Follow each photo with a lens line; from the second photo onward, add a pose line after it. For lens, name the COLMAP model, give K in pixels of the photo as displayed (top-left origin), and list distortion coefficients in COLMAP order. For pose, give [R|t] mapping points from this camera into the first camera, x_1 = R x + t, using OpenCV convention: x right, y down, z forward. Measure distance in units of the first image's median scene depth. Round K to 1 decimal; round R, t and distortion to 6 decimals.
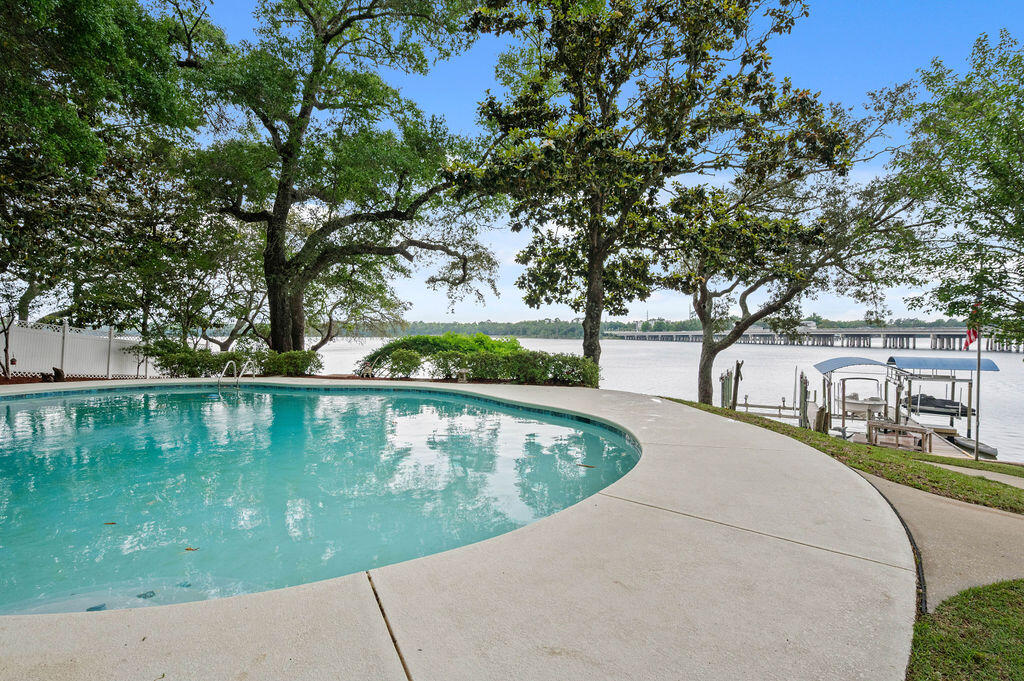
lens RADIAL K [[486.8, 0, 515.5], [0, 486.8, 340.2], [0, 0, 1]] dist [0.000741, -0.000244]
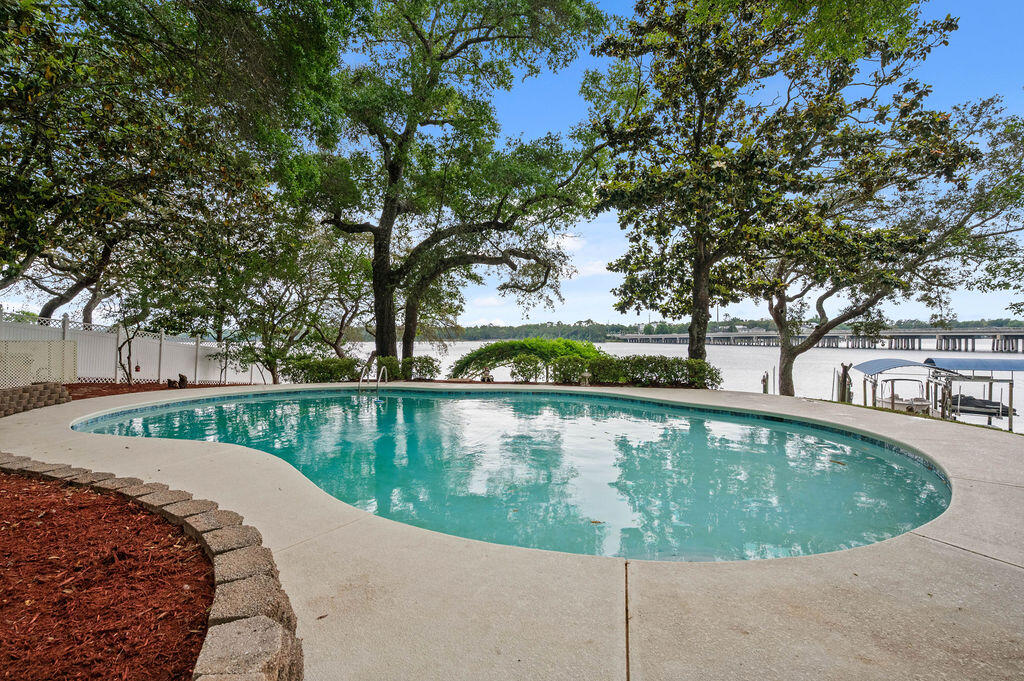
lens RADIAL K [[488.1, 0, 514.1], [0, 488.1, 342.0], [0, 0, 1]] dist [0.003816, -0.000173]
pose [[0.999973, -0.006841, 0.002605, -0.187193], [0.006849, 0.999971, -0.003355, -0.003874], [-0.002581, 0.003372, 0.999991, -0.043271]]
